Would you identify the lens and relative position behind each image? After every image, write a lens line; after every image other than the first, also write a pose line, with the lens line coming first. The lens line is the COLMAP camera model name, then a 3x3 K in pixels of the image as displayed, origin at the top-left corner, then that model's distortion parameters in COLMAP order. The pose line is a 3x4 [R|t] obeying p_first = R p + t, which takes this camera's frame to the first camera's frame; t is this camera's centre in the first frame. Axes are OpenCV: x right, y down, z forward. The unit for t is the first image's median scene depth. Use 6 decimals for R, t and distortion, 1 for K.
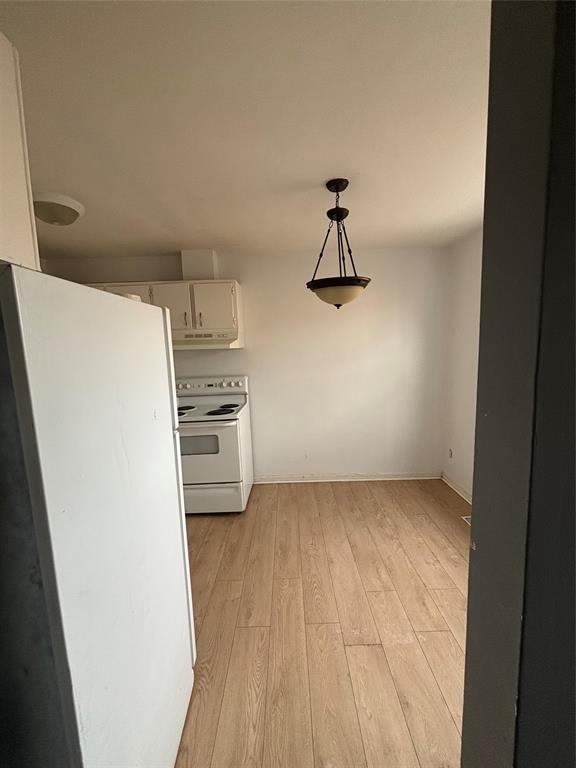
lens RADIAL K [[307.1, 0, 286.7], [0, 307.1, 384.0], [0, 0, 1]] dist [0.000493, -0.000157]
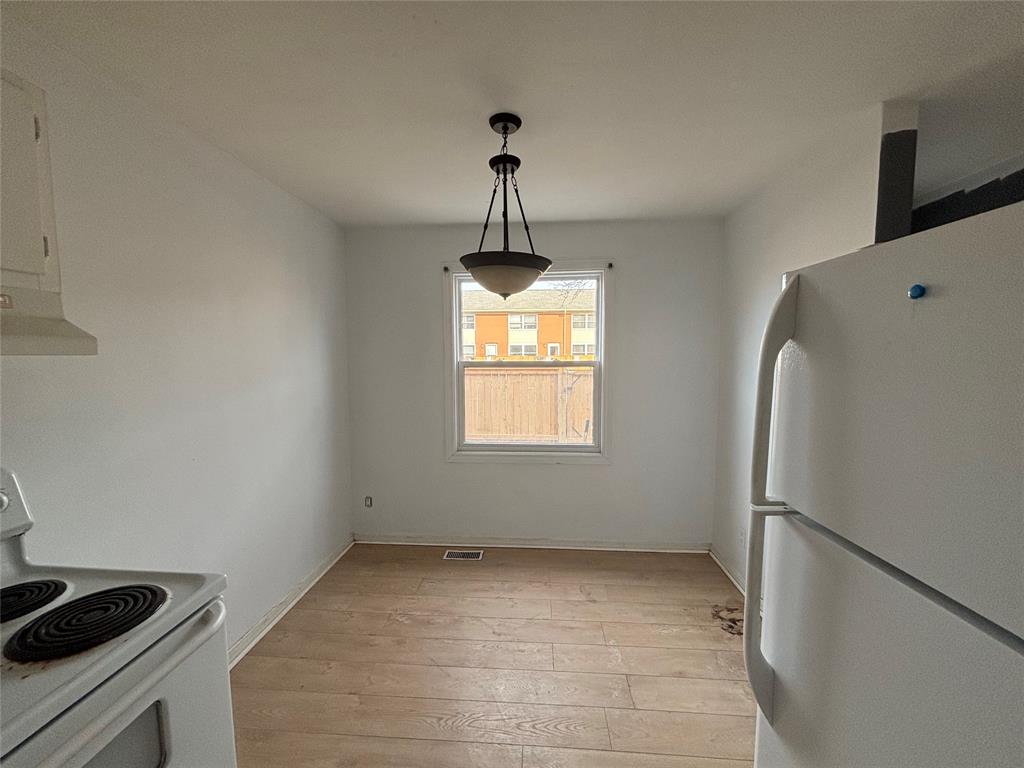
lens RADIAL K [[409.5, 0, 510.3], [0, 409.5, 386.1], [0, 0, 1]] dist [0.000493, -0.000157]
pose [[0.074001, -0.041926, 0.996376, -0.532003], [0.126769, 0.991406, 0.032301, -0.057045], [-0.989168, 0.123920, 0.078680, 0.666494]]
